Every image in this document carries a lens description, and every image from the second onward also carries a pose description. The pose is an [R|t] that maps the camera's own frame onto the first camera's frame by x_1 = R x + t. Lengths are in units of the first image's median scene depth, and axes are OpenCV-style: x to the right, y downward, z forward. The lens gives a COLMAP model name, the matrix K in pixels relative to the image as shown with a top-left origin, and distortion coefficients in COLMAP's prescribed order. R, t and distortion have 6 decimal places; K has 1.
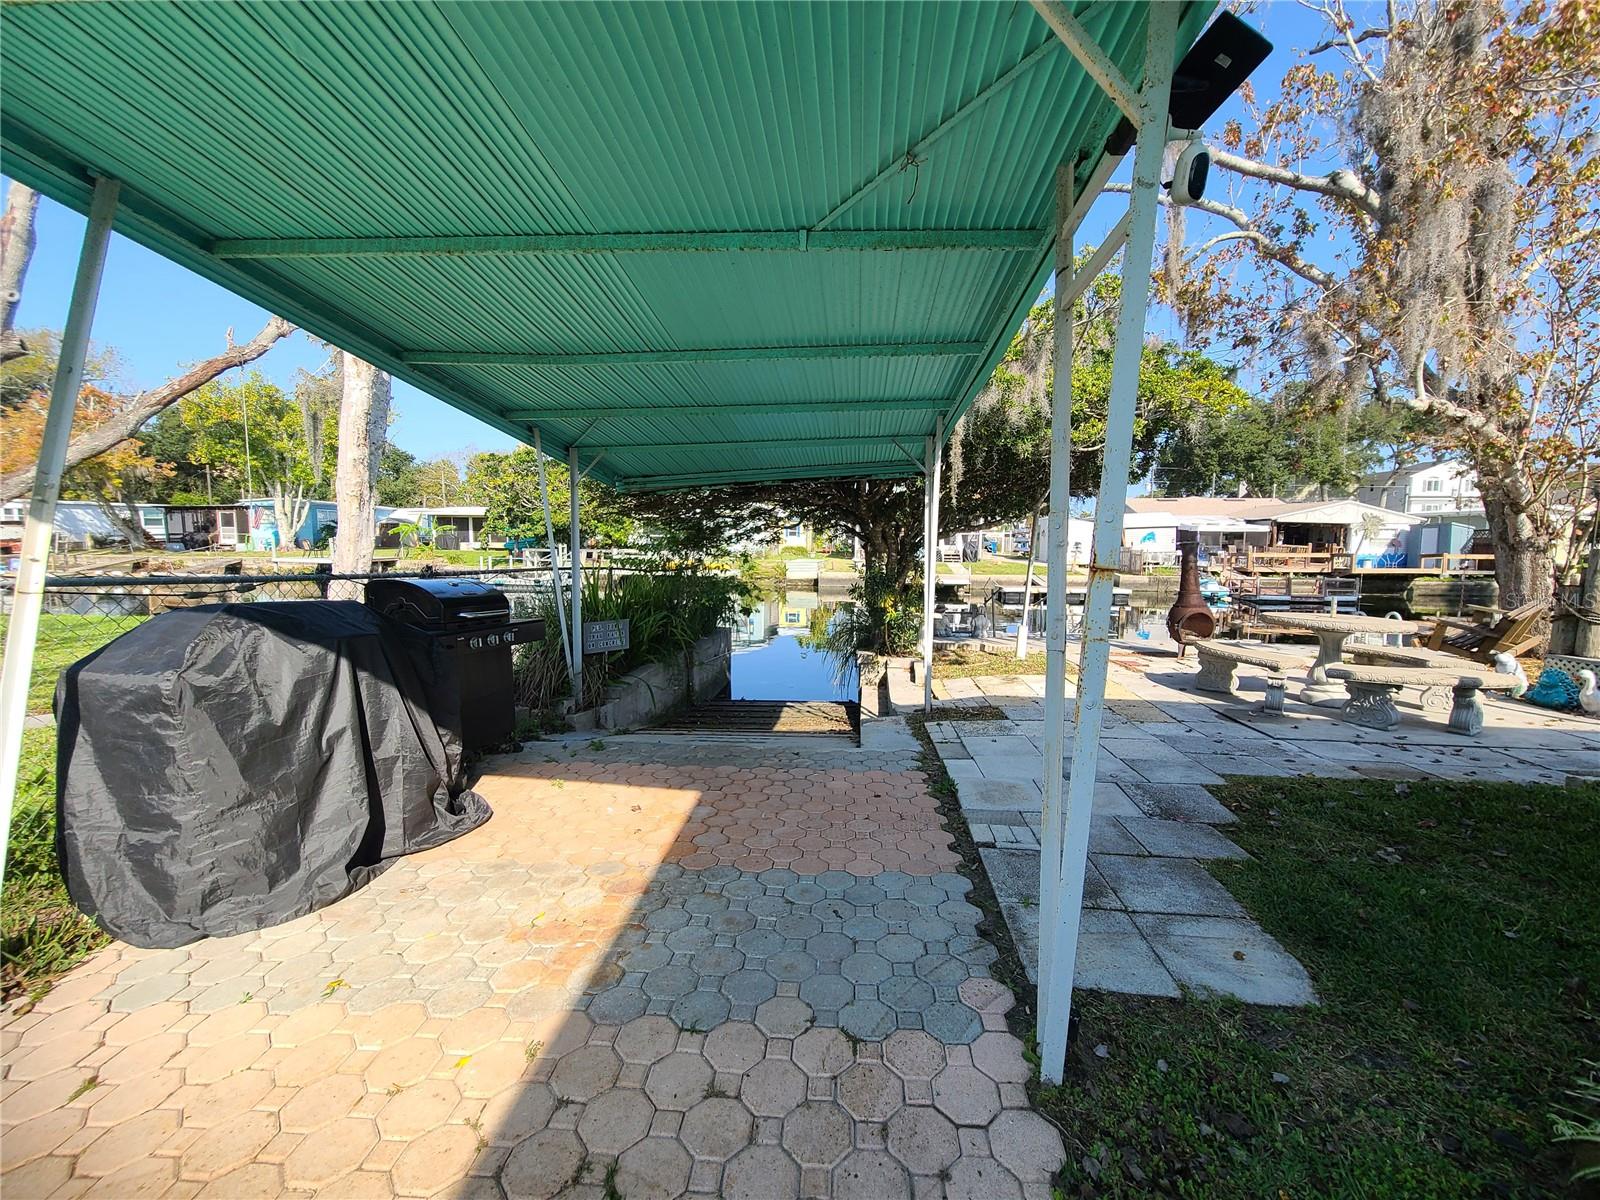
lens RADIAL K [[653.1, 0, 818.7], [0, 653.1, 601.0], [0, 0, 1]] dist [-0.001634, 0.000453]
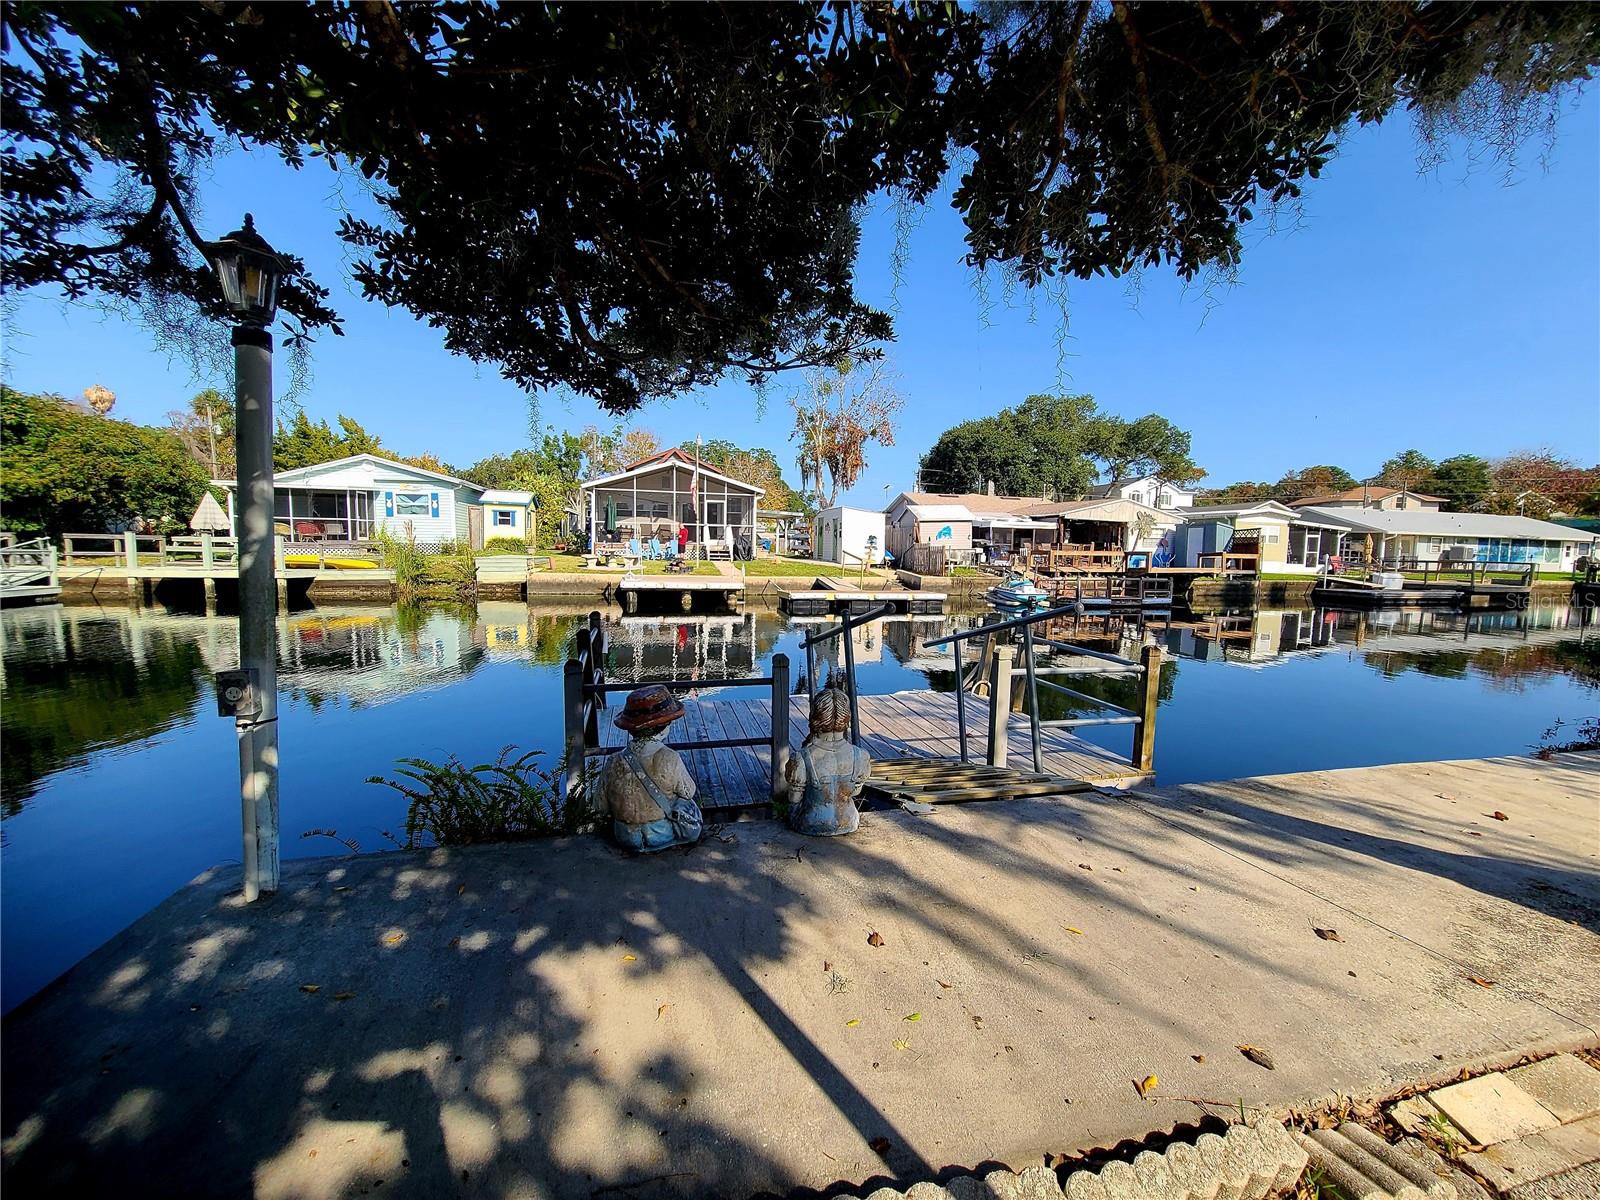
lens RADIAL K [[655.5, 0, 816.4], [0, 655.5, 598.0], [0, 0, 1]] dist [-0.000487, -0.000212]
pose [[0.941313, -0.014272, 0.337232, 0.179540], [0.017960, 0.999808, -0.007819, -0.024416], [-0.337055, 0.013417, 0.941389, 0.840252]]
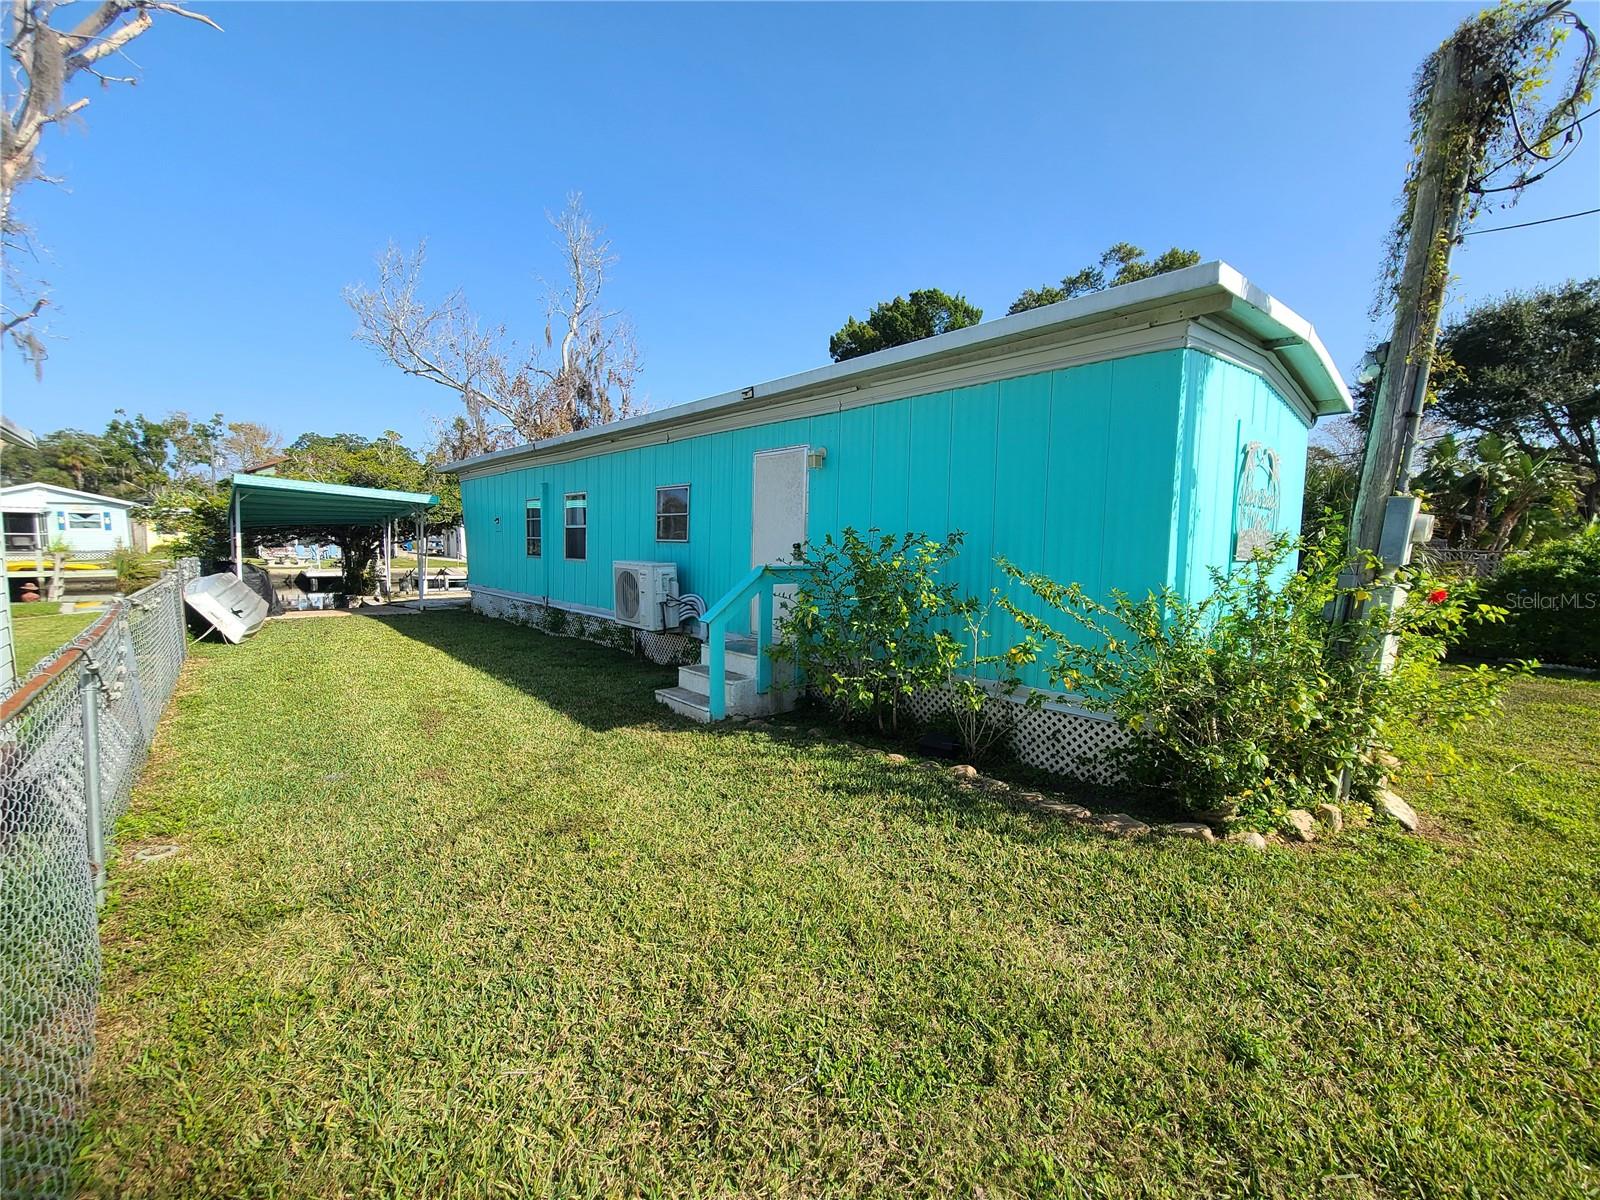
lens RADIAL K [[655.5, 0, 816.4], [0, 655.5, 598.0], [0, 0, 1]] dist [-0.000487, -0.000212]
pose [[0.683887, -0.059788, 0.727134, -0.410373], [0.059882, 0.997874, 0.025729, 0.108613], [-0.727126, 0.025947, 0.686014, -1.500633]]
